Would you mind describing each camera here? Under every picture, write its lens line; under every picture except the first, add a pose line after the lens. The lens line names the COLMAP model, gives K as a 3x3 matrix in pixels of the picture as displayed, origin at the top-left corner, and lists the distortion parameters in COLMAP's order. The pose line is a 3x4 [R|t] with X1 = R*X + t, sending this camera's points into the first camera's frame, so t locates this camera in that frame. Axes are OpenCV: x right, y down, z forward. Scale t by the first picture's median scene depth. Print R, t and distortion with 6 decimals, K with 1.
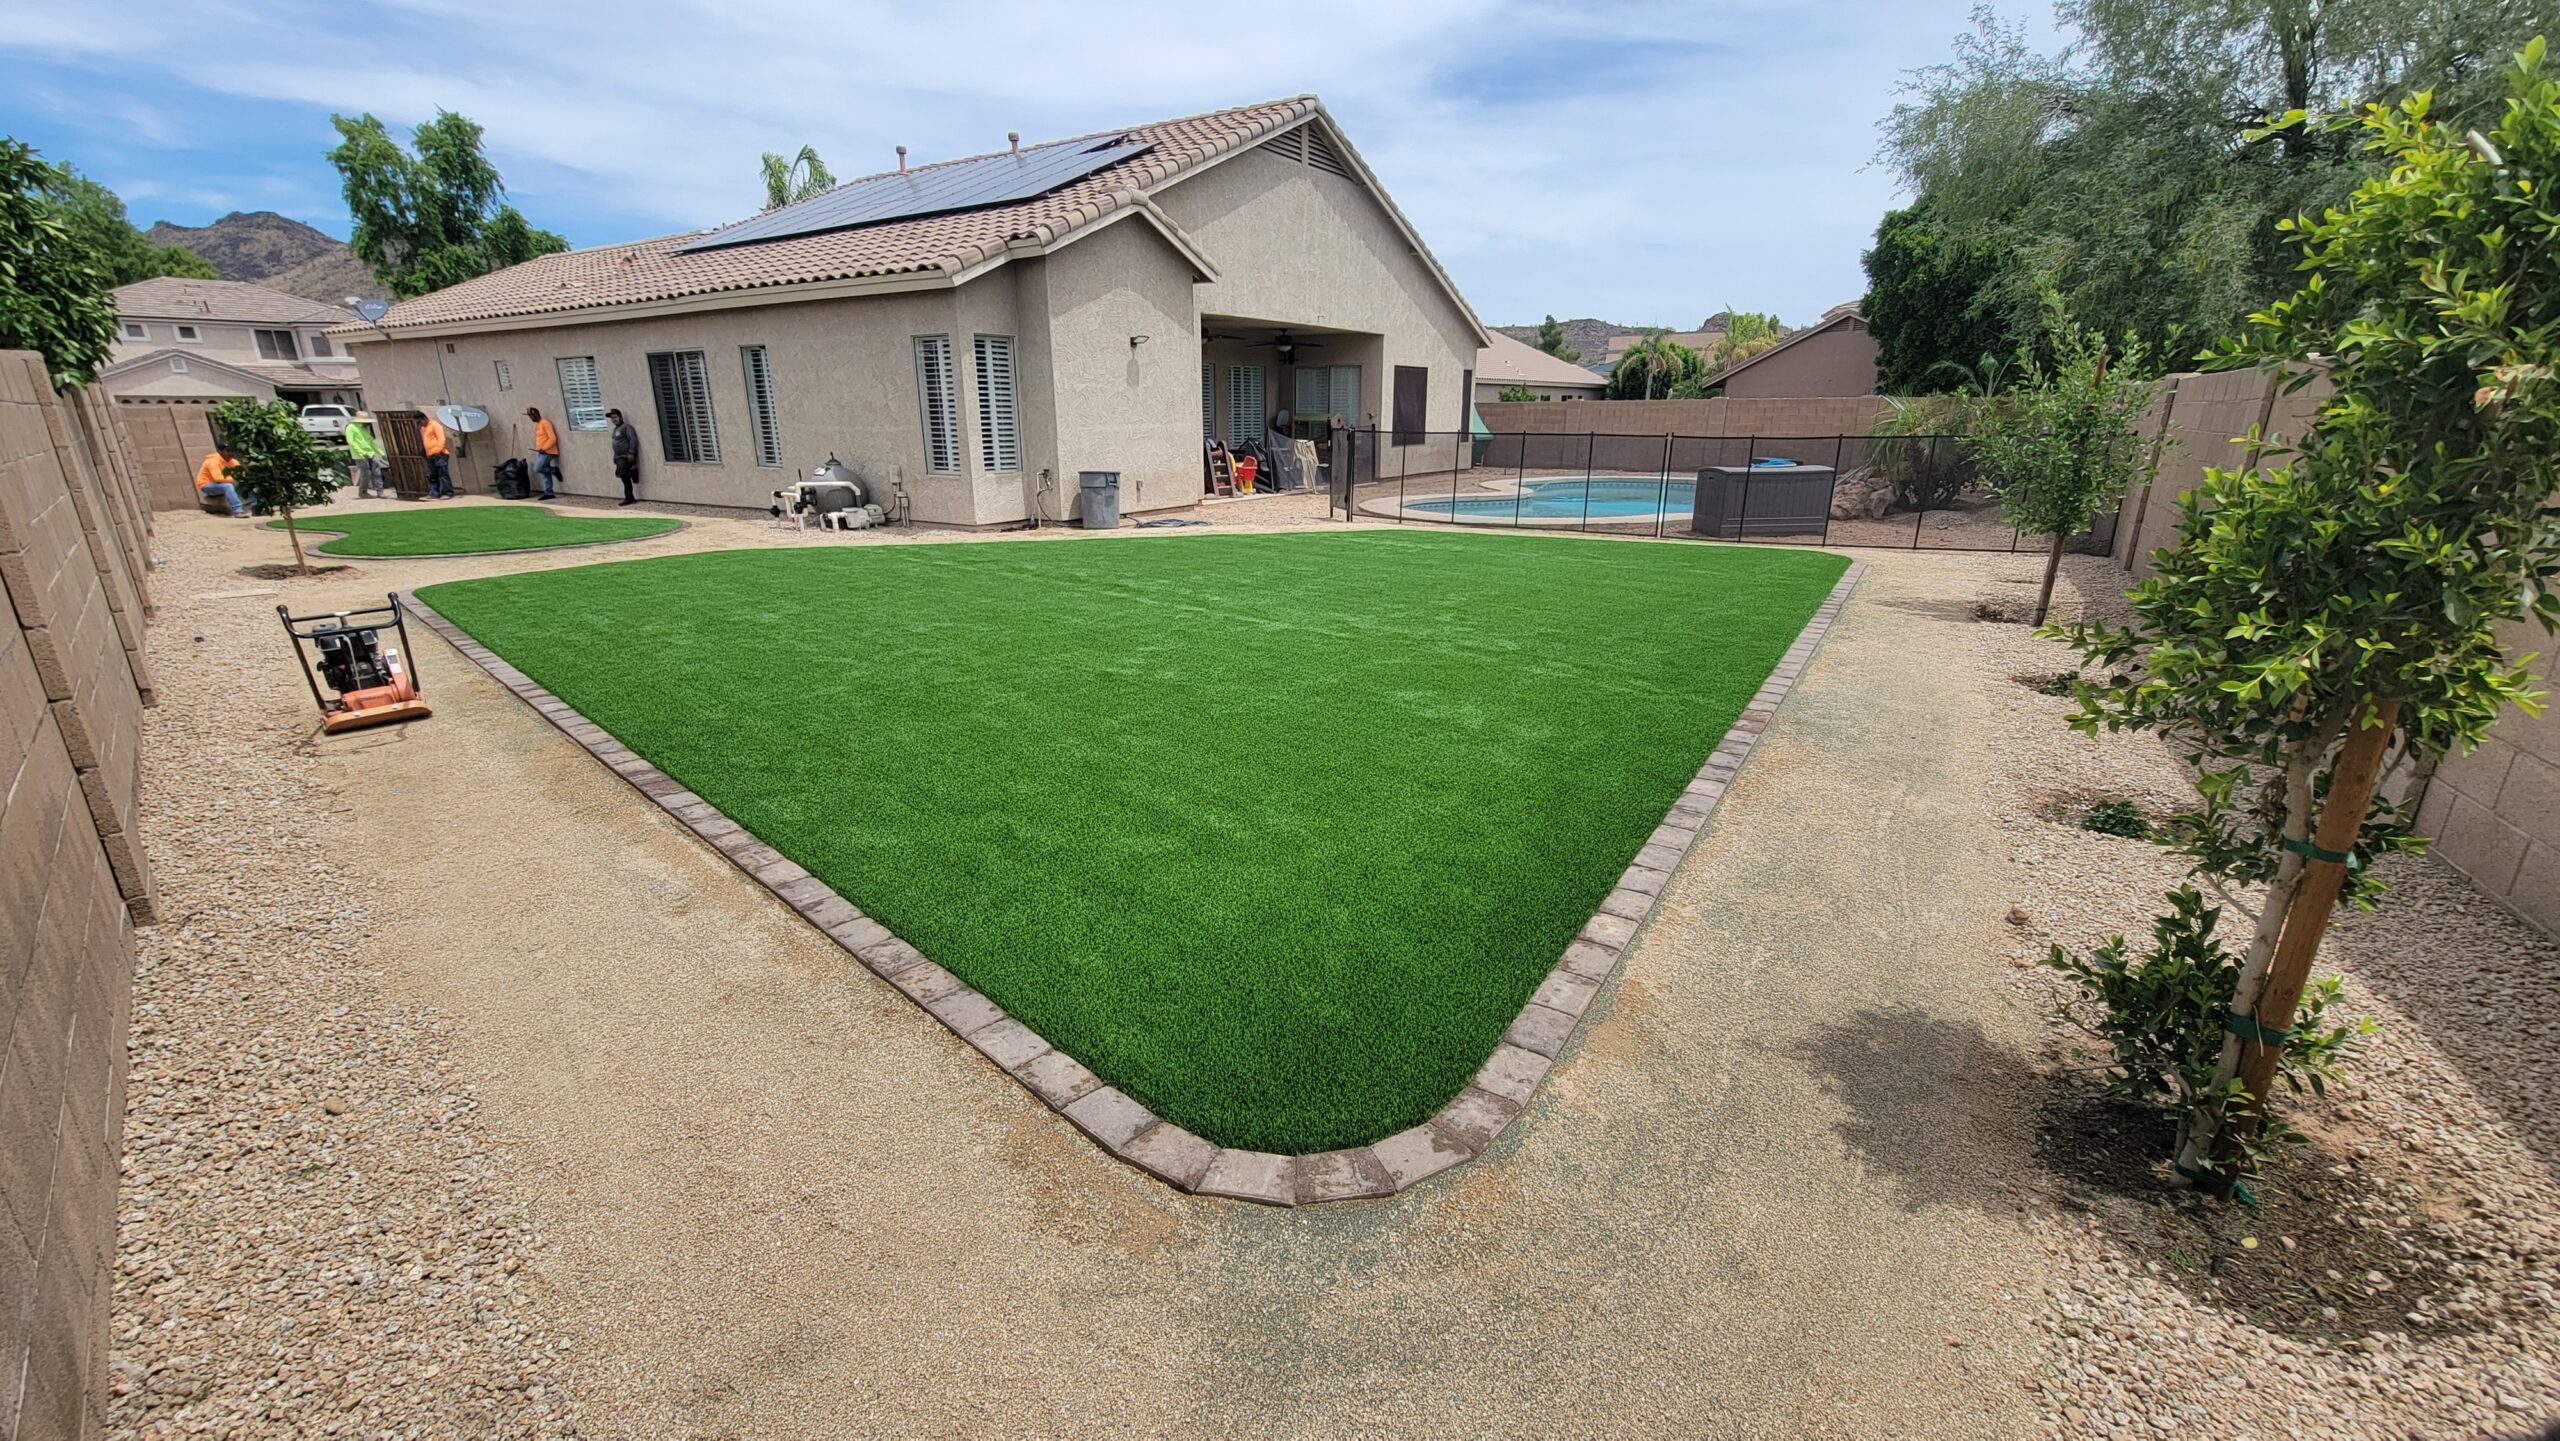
lens RADIAL K [[1046.1, 0, 1281.4], [0, 1046.1, 751.3], [0, 0, 1]] dist [-0.006050, 0.001874]
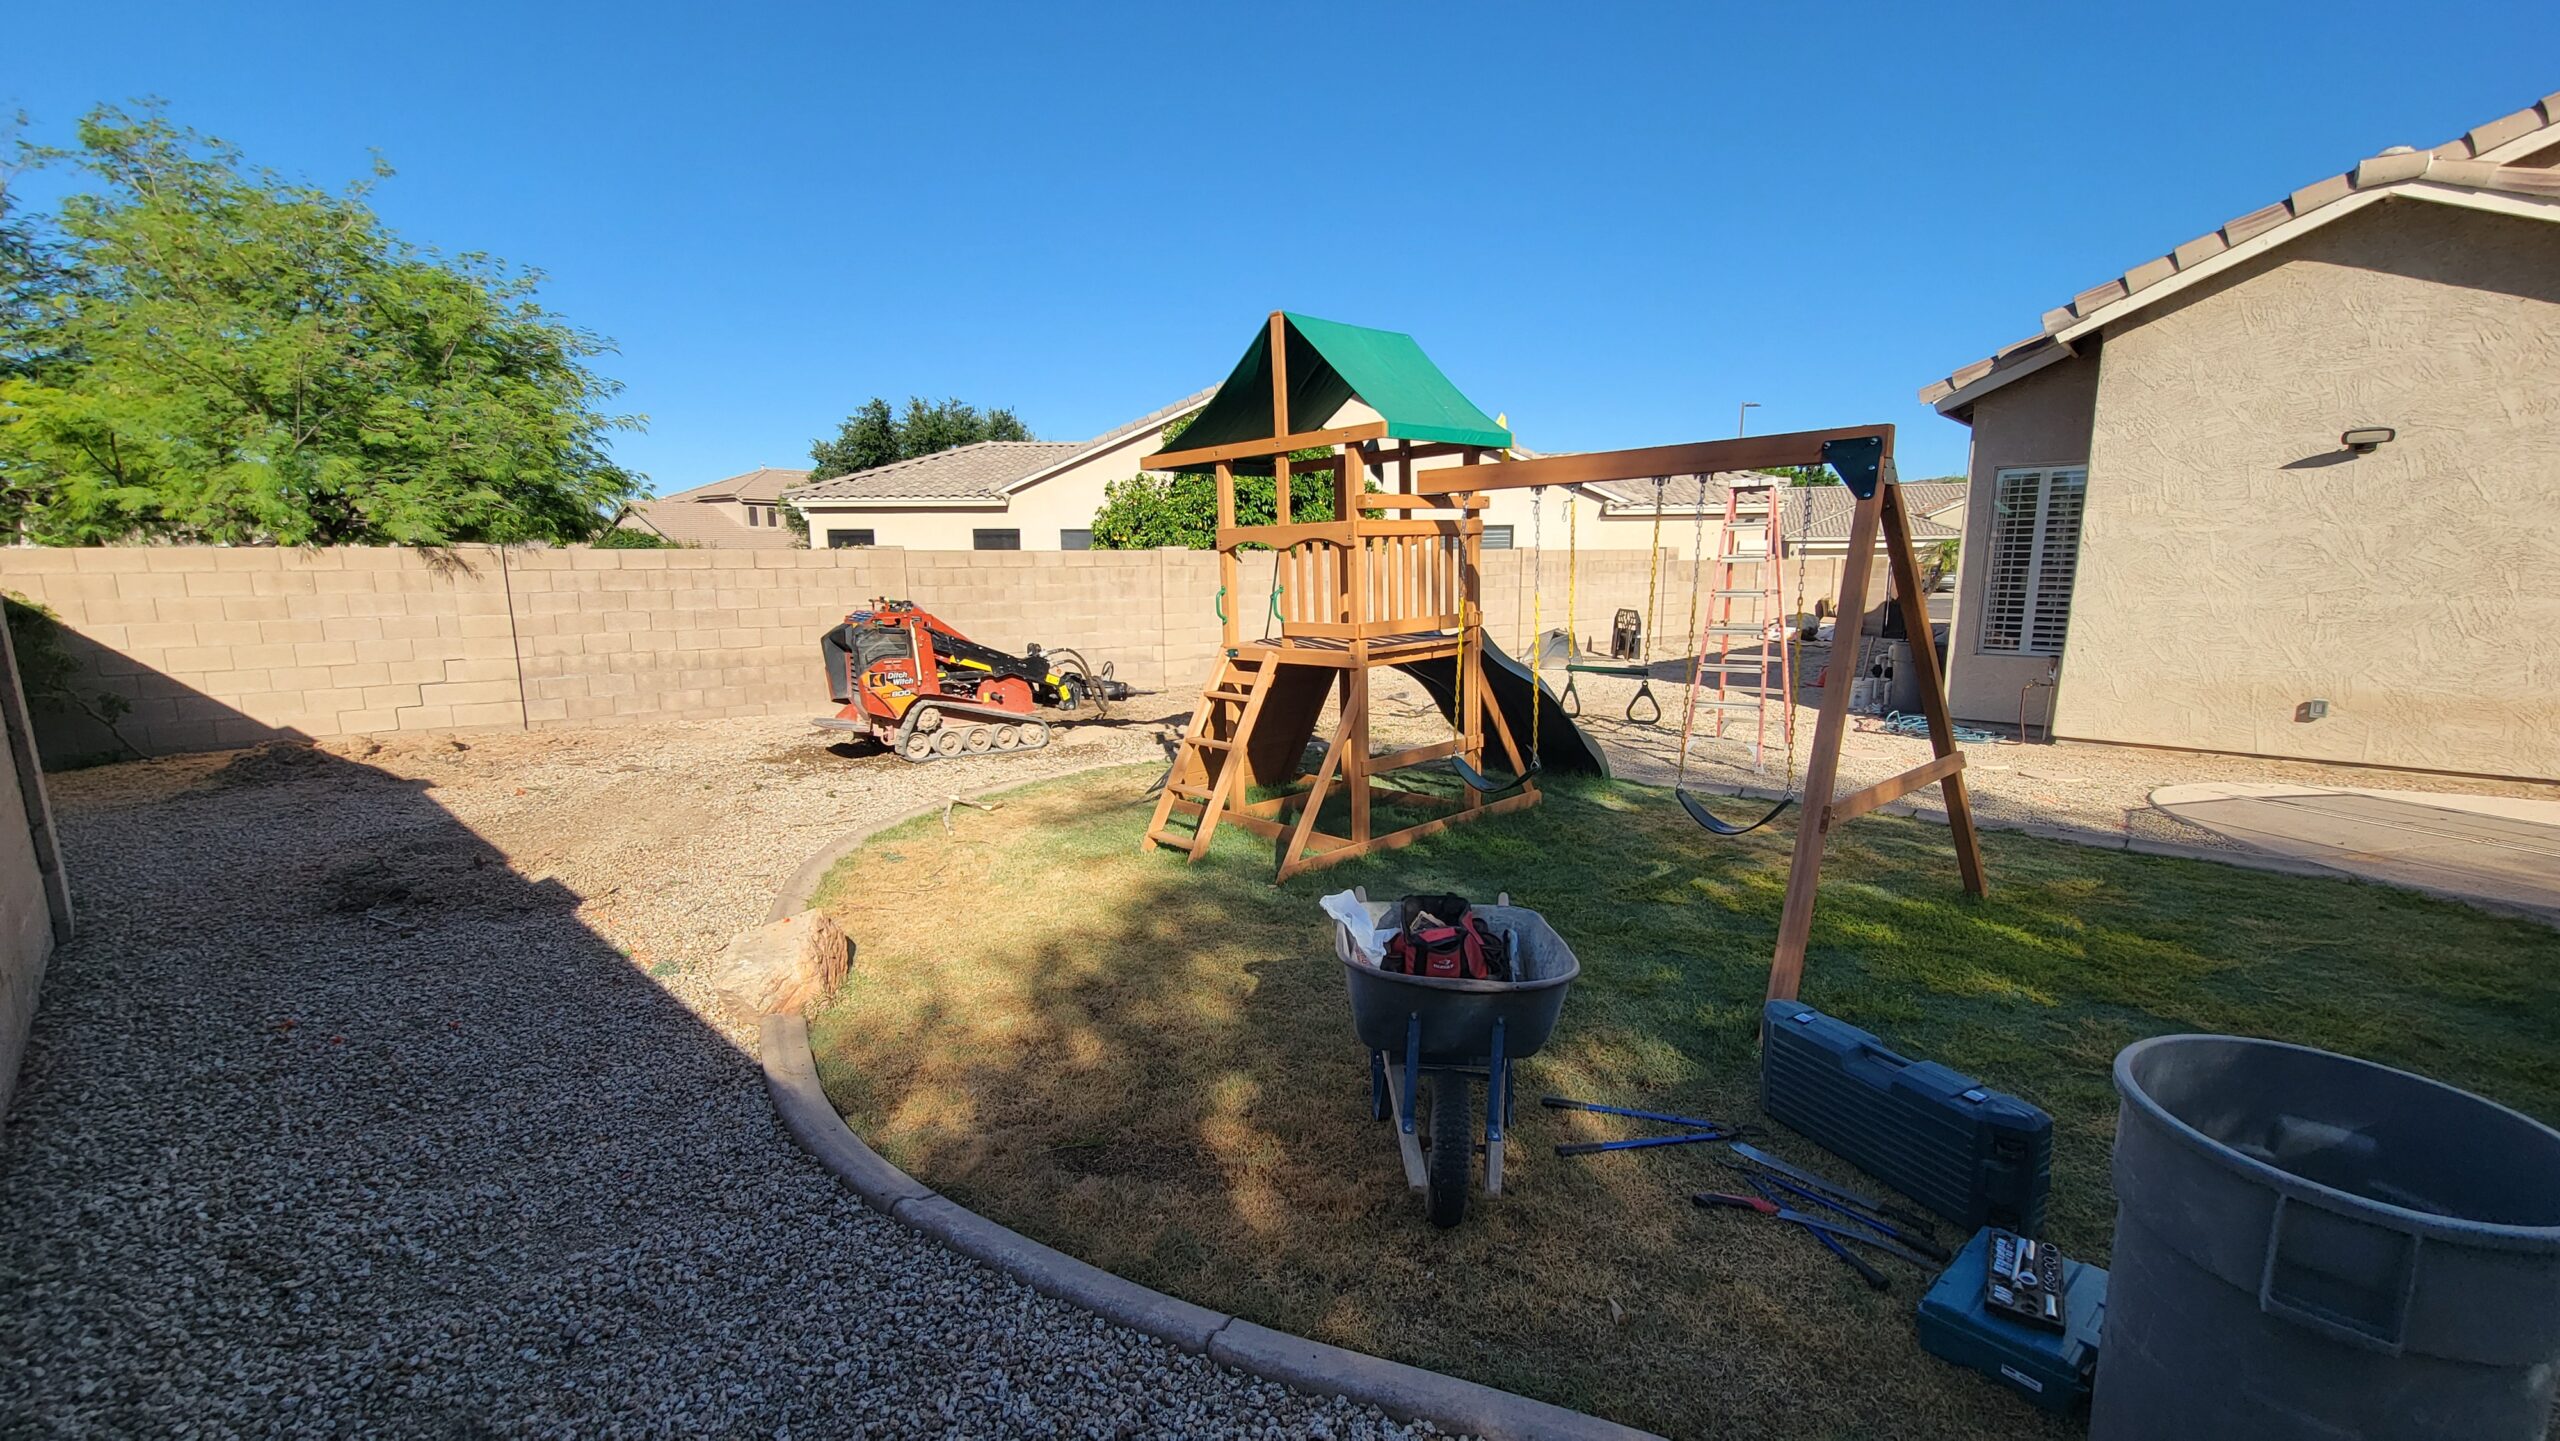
lens RADIAL K [[1046.1, 0, 1277.4], [0, 1046.1, 740.1], [0, 0, 1]] dist [-0.006050, 0.001874]
pose [[-0.198332, 0.168586, -0.965527, 0.496969], [-0.299565, 0.927532, 0.223487, -0.216635], [0.933234, 0.333562, -0.133457, 0.636674]]
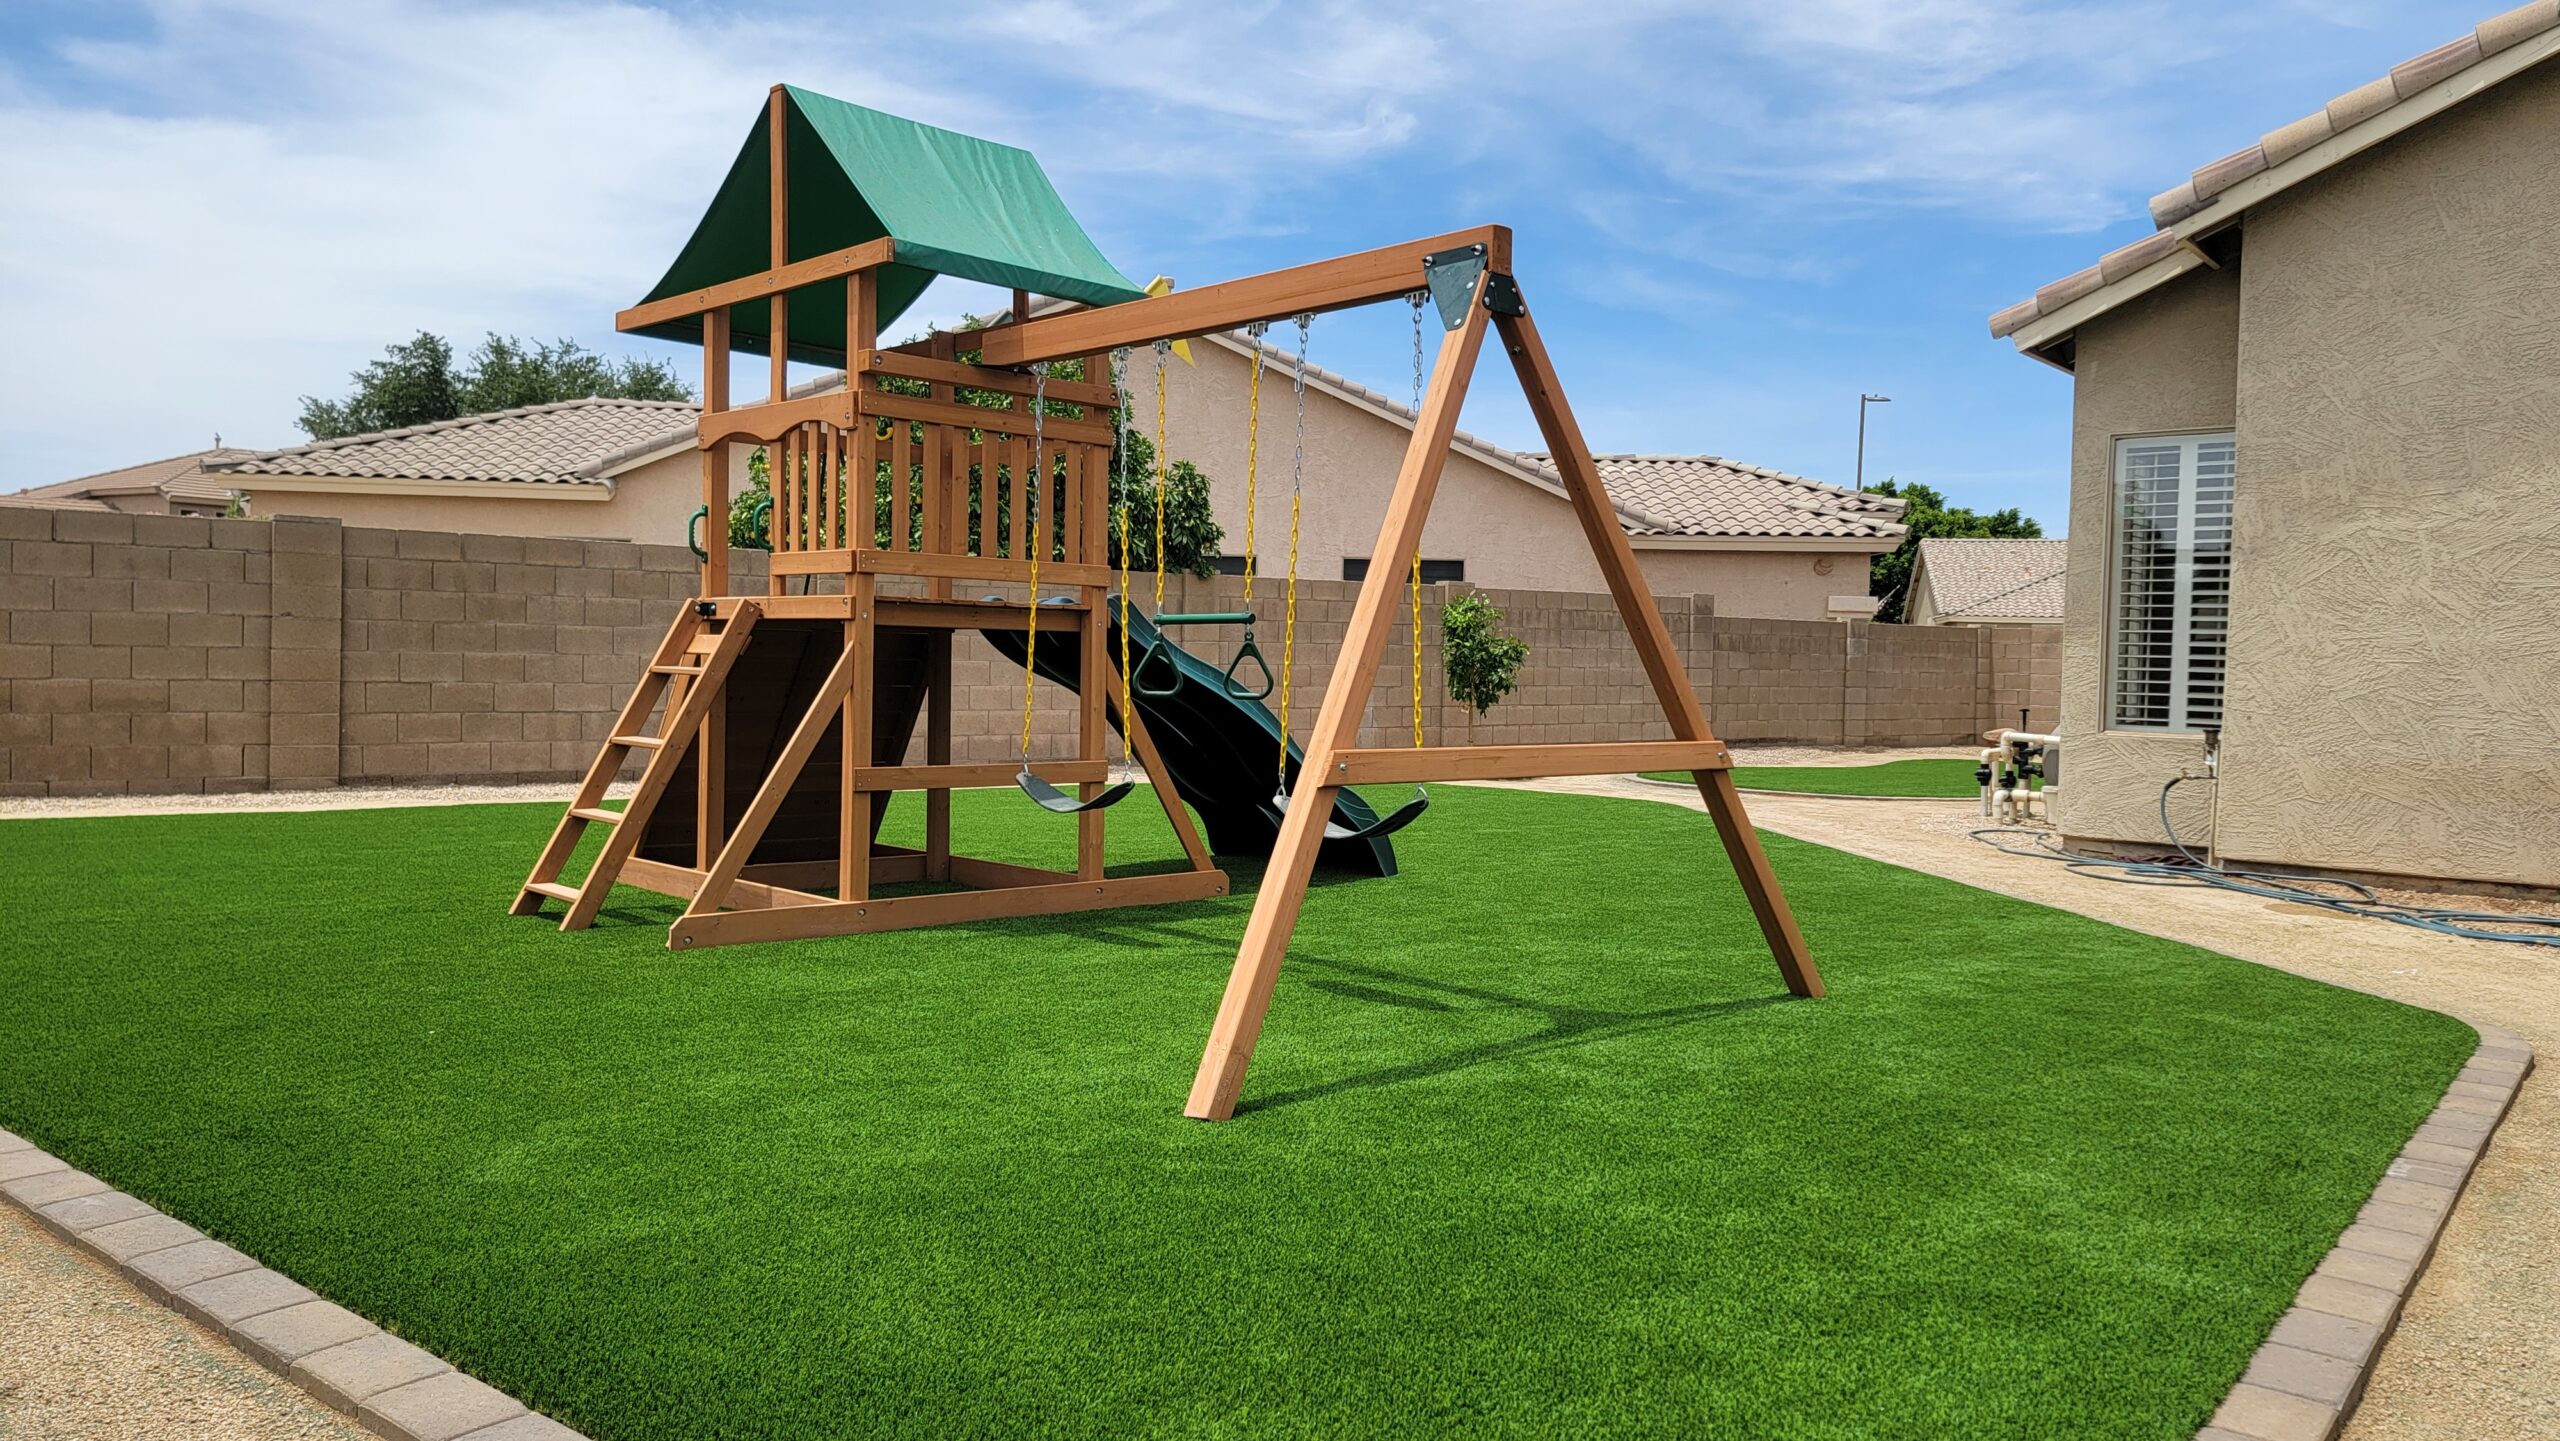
lens RADIAL K [[1774.5, 0, 1269.5], [0, 1774.5, 700.0], [0, 0, 1]] dist [0.079062, -0.065028]
pose [[-0.129259, 0.027079, -0.991241, 0.499934], [-0.329069, 0.941808, 0.068640, -0.204457], [0.935417, 0.335059, -0.112827, 0.718237]]
